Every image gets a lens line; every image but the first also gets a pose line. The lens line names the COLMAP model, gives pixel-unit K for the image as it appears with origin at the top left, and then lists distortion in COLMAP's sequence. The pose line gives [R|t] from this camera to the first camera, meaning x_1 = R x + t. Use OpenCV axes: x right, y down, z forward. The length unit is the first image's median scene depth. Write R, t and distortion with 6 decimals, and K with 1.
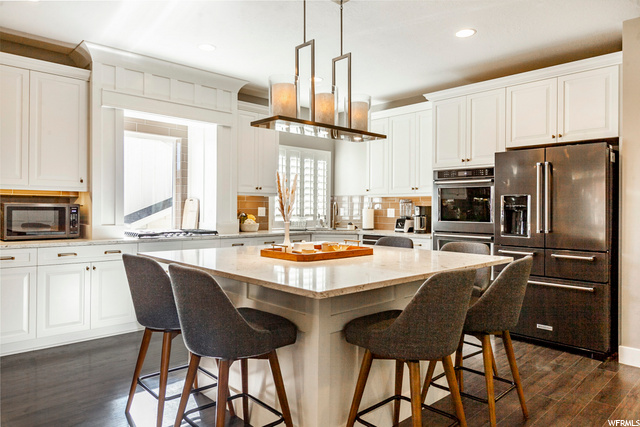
lens RADIAL K [[428.6, 0, 318.0], [0, 428.6, 209.6], [0, 0, 1]] dist [0.001225, 0.002468]
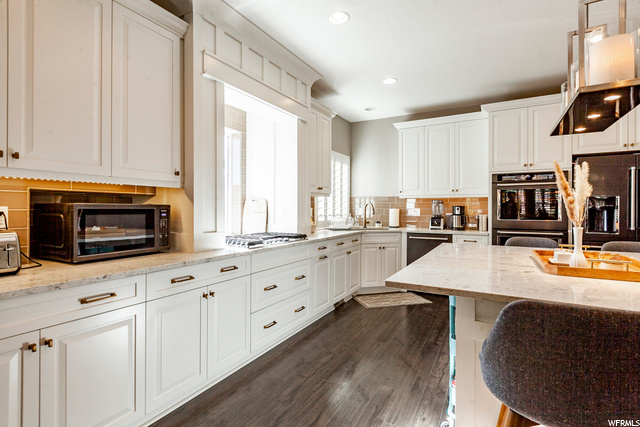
lens RADIAL K [[313.9, 0, 314.9], [0, 313.9, 209.6], [0, 0, 1]] dist [-0.008992, -0.000339]
pose [[0.958575, -0.006319, 0.284770, -0.442613], [0.005487, 0.999978, 0.003721, -0.004715], [-0.284787, -0.002004, 0.958589, 0.393131]]
